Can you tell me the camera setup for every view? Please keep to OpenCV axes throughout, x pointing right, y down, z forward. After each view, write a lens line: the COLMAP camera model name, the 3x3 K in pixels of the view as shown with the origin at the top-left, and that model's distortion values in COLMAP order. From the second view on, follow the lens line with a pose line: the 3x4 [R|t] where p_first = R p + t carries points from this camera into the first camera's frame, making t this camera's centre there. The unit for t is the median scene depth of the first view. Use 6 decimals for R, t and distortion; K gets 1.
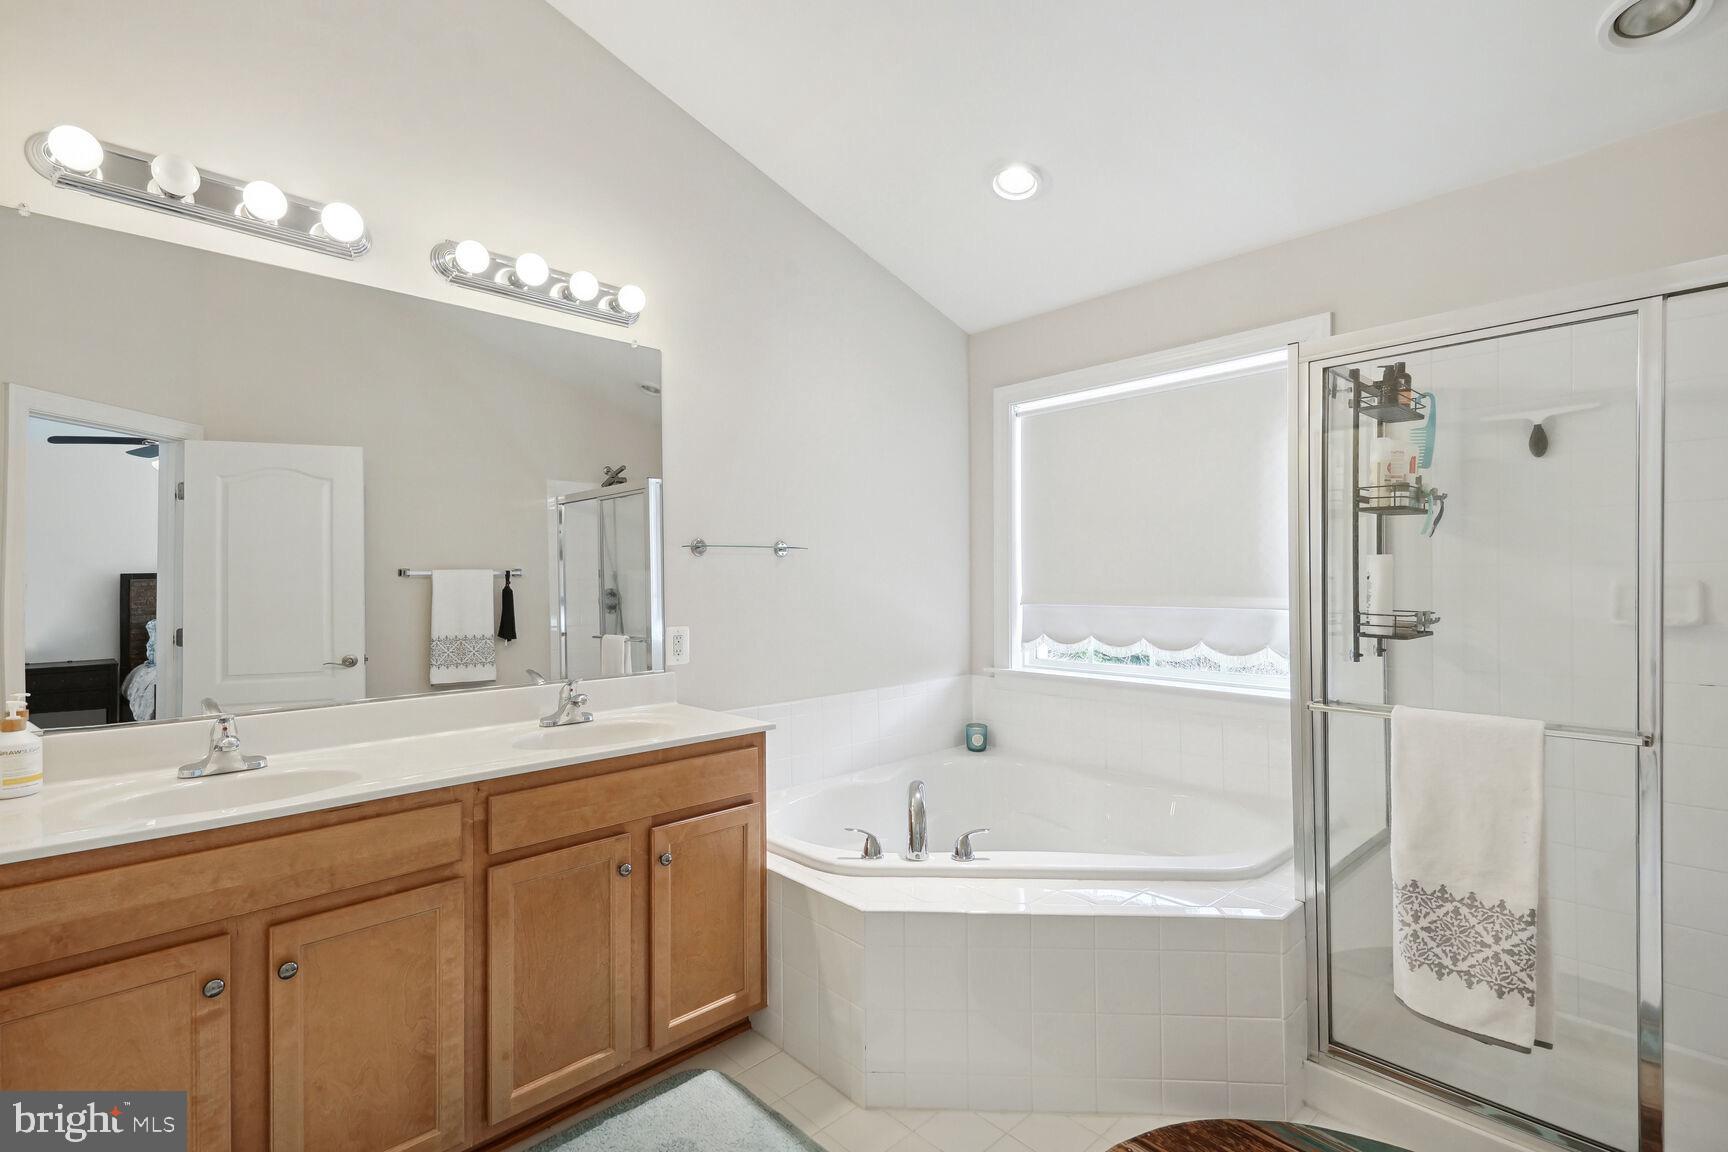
lens RADIAL K [[803.3, 0, 863.5], [0, 803.3, 579.9], [0, 0, 1]] dist [-0.000123, -0.000726]
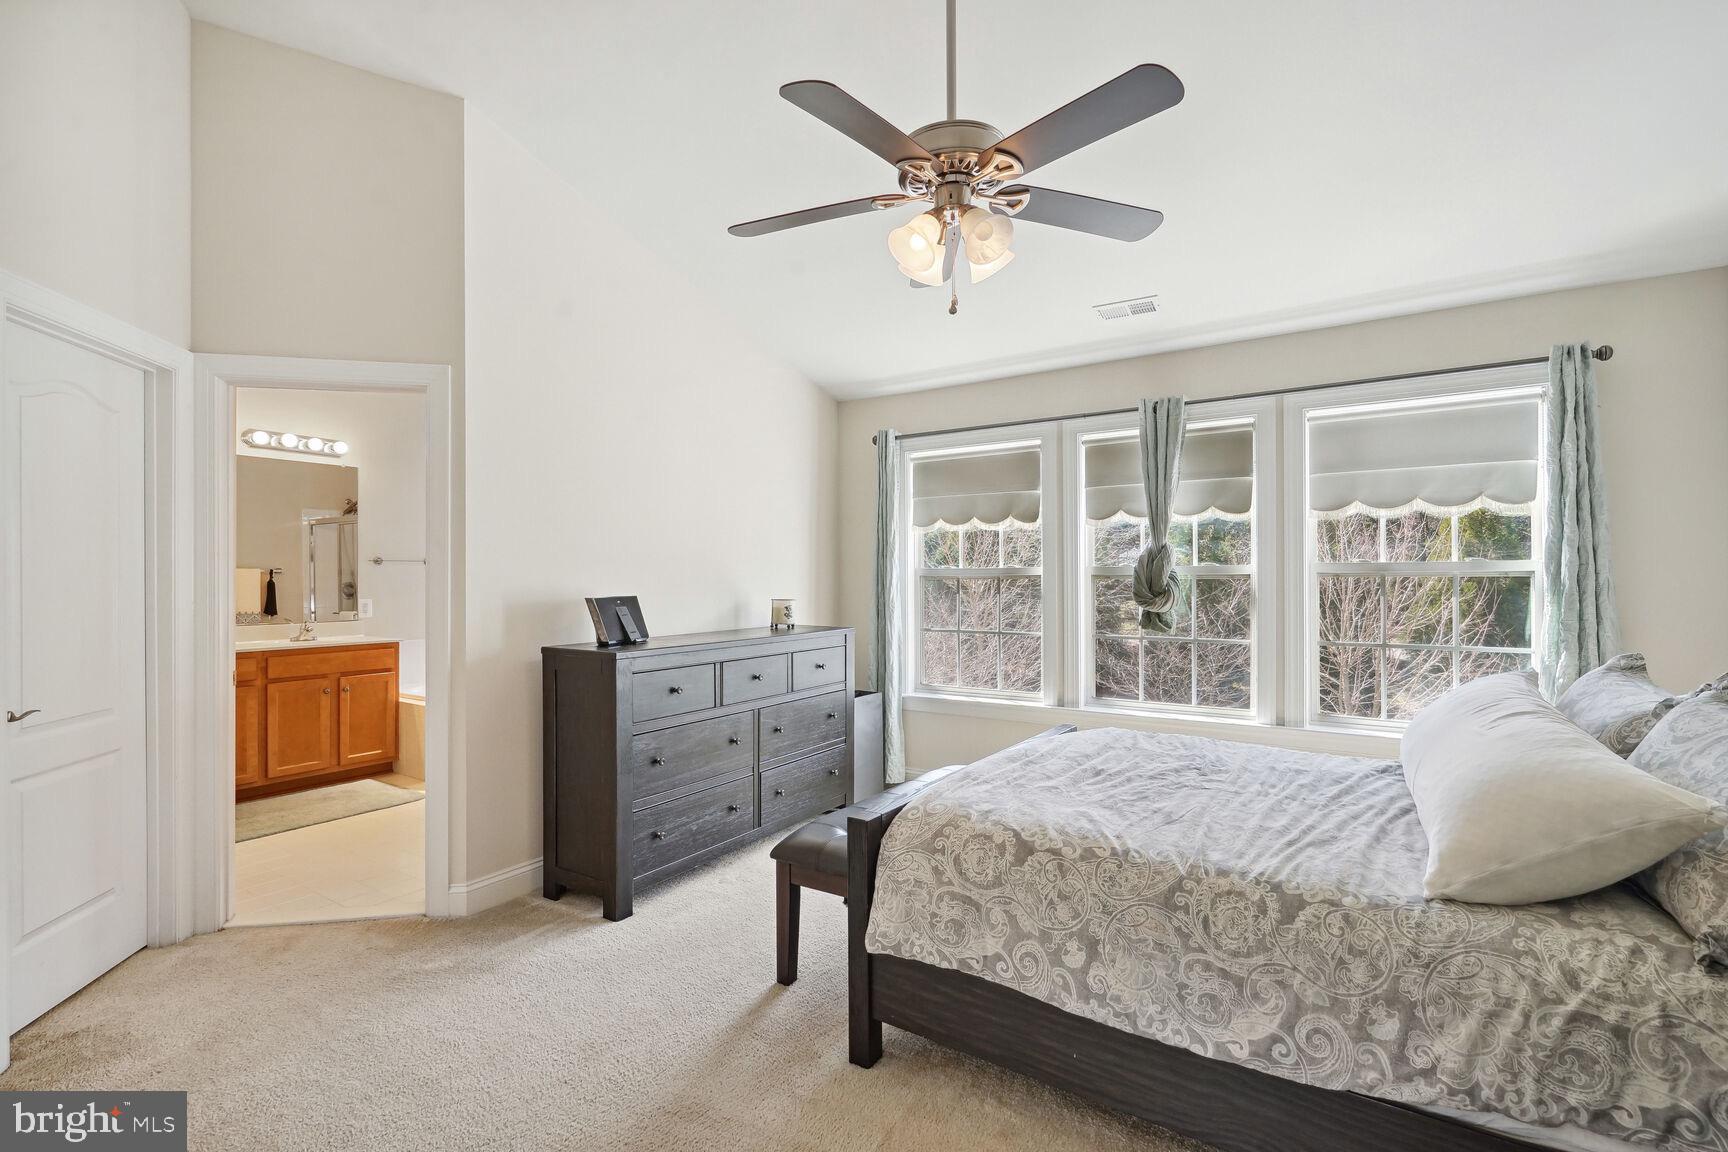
lens RADIAL K [[803.3, 0, 851.6], [0, 803.3, 574.8], [0, 0, 1]] dist [-0.000123, -0.000726]
pose [[0.976767, 0.008733, 0.214127, 0.674816], [-0.007563, 0.999952, -0.006283, -0.001956], [-0.214172, 0.004518, 0.976786, -1.597689]]
